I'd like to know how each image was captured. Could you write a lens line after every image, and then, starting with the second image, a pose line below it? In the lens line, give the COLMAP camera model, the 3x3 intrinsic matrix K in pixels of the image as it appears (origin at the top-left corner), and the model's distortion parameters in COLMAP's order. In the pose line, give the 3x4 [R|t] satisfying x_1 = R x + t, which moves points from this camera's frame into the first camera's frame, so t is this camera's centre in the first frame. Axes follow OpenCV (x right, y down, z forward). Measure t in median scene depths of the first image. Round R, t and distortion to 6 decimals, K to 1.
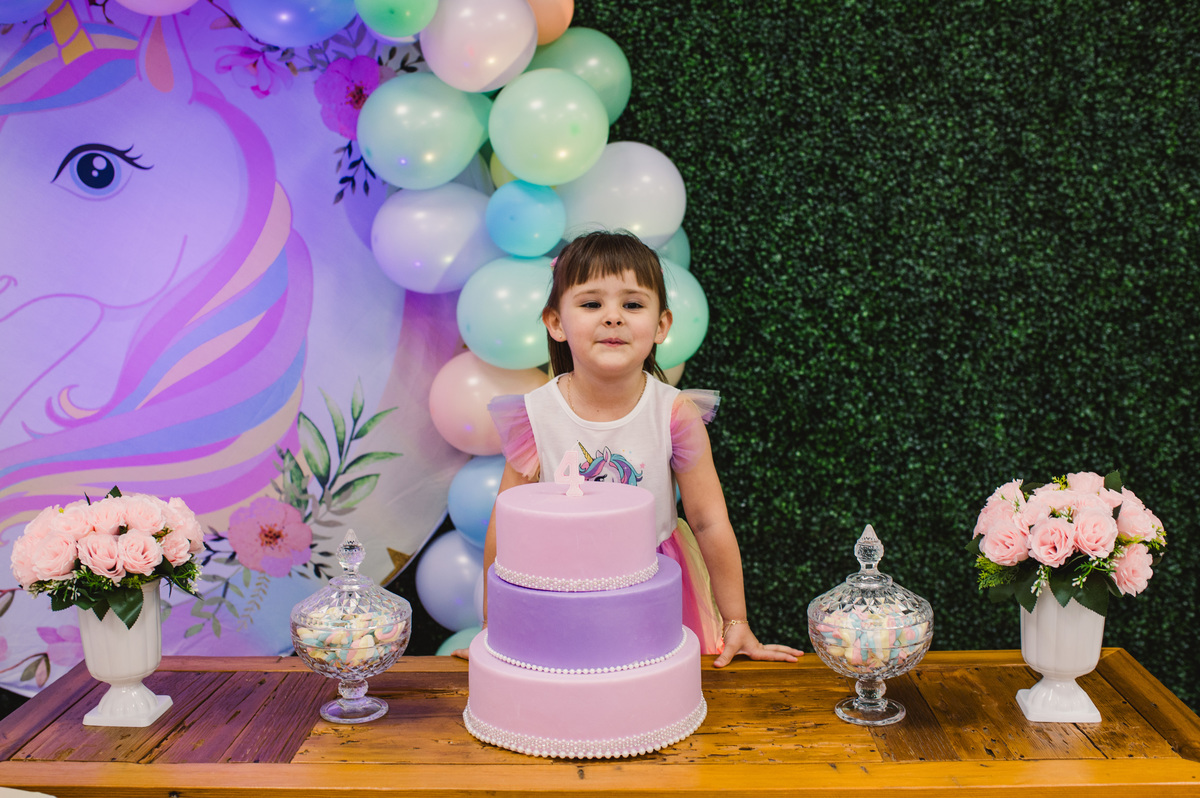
lens RADIAL K [[1210.6, 0, 581.5], [0, 1210.6, 430.3], [0, 0, 1]] dist [-0.078697, 0.020235]
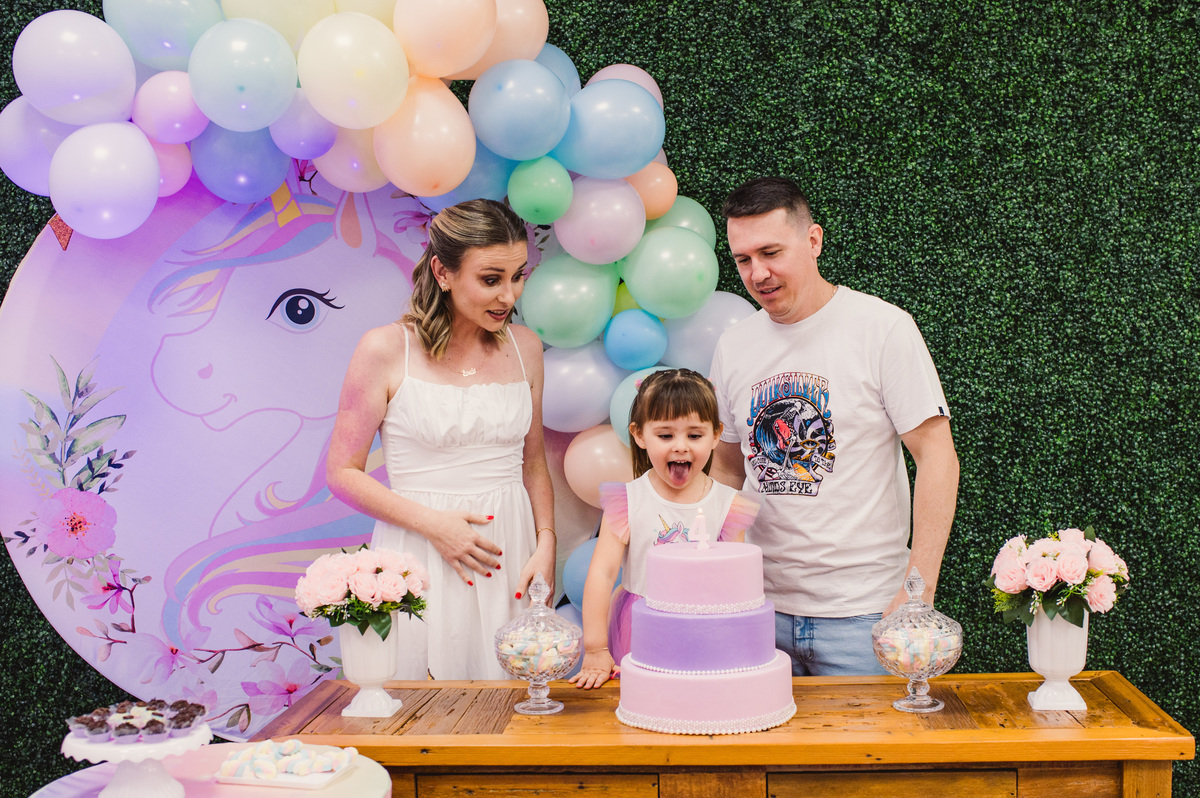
lens RADIAL K [[1368.0, 0, 601.2], [0, 1368.0, 477.2], [0, 0, 1]] dist [-0.099396, 0.025503]
pose [[0.999391, -0.002365, -0.034828, -0.038917], [-0.000171, 0.997359, -0.072624, 0.051523], [0.034908, 0.072585, 0.996751, -0.336828]]
